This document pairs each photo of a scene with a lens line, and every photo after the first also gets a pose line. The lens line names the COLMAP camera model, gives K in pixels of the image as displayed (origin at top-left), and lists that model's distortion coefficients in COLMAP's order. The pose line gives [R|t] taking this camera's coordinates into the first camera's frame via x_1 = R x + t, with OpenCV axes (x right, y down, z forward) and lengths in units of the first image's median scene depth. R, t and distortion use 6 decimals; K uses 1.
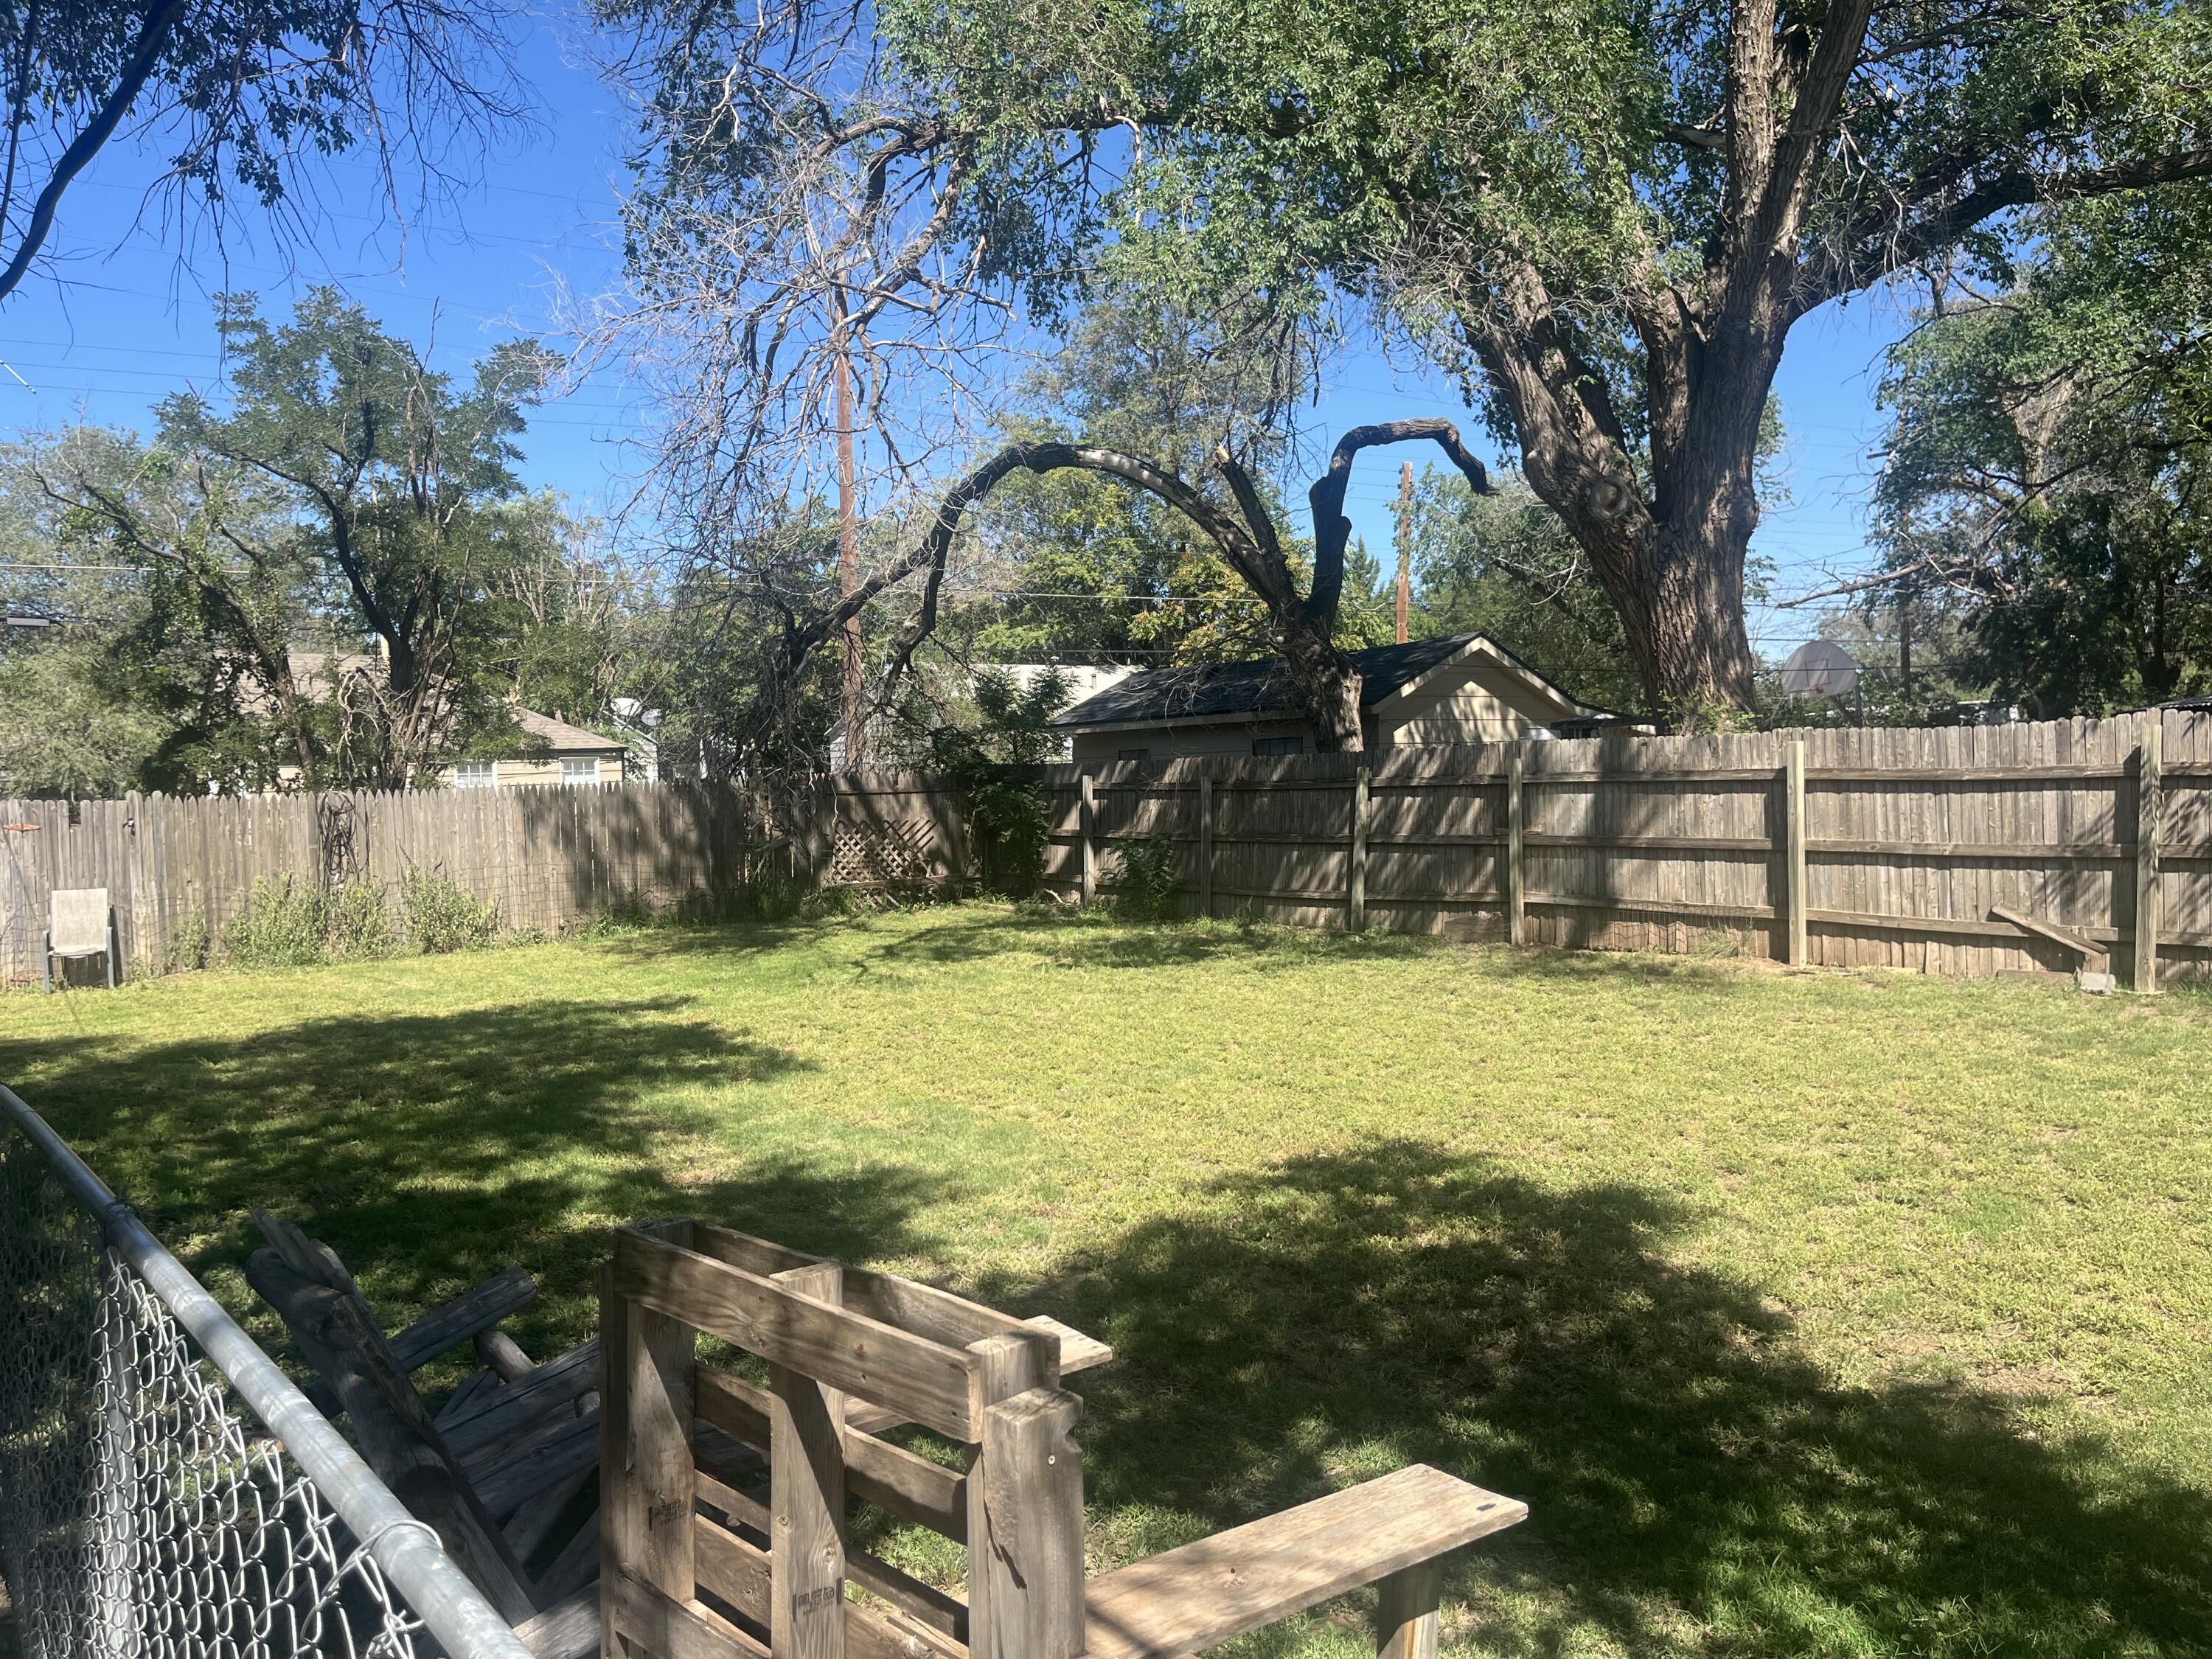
lens RADIAL K [[1660.8, 0, 1106.2], [0, 1660.8, 838.5], [0, 0, 1]] dist [0.050555, -0.074988]
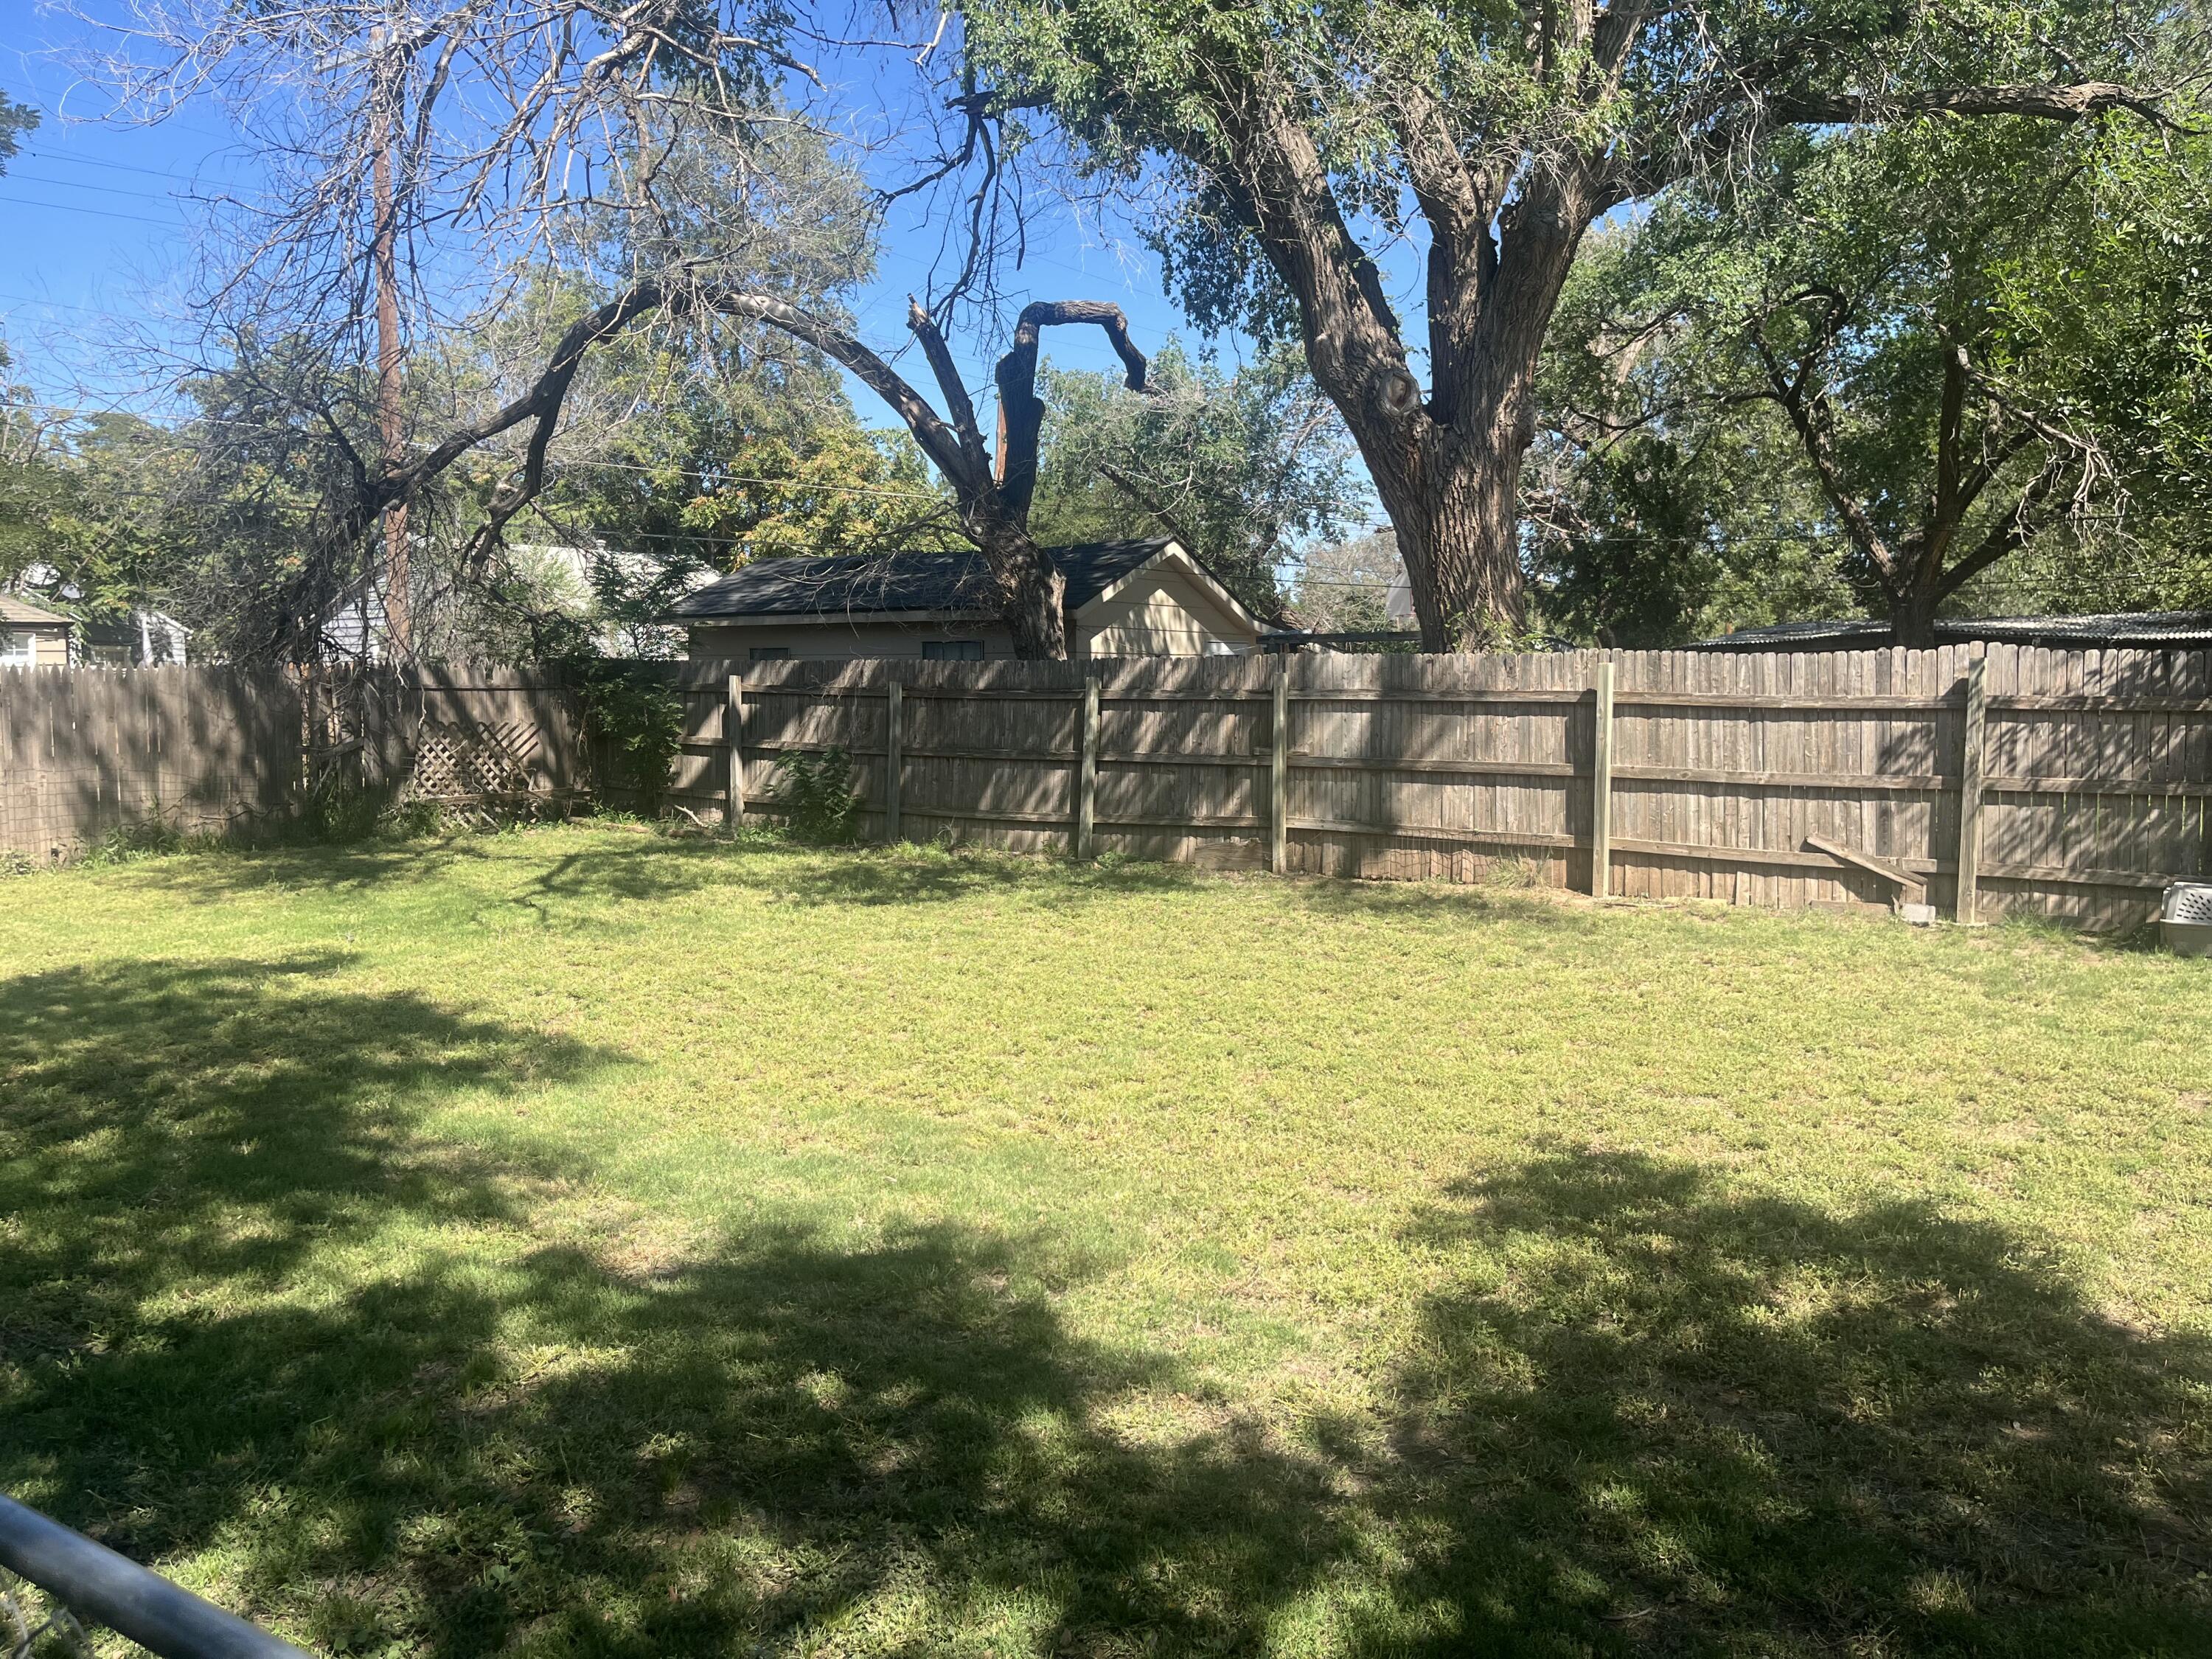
lens RADIAL K [[1660.8, 0, 1108.2], [0, 1660.8, 834.1], [0, 0, 1]] dist [0.050555, -0.074988]
pose [[0.950381, 0.000820, 0.311088, -0.123737], [-0.016850, 0.998664, 0.048843, -0.001682], [-0.310632, -0.051661, 0.949125, 0.139425]]
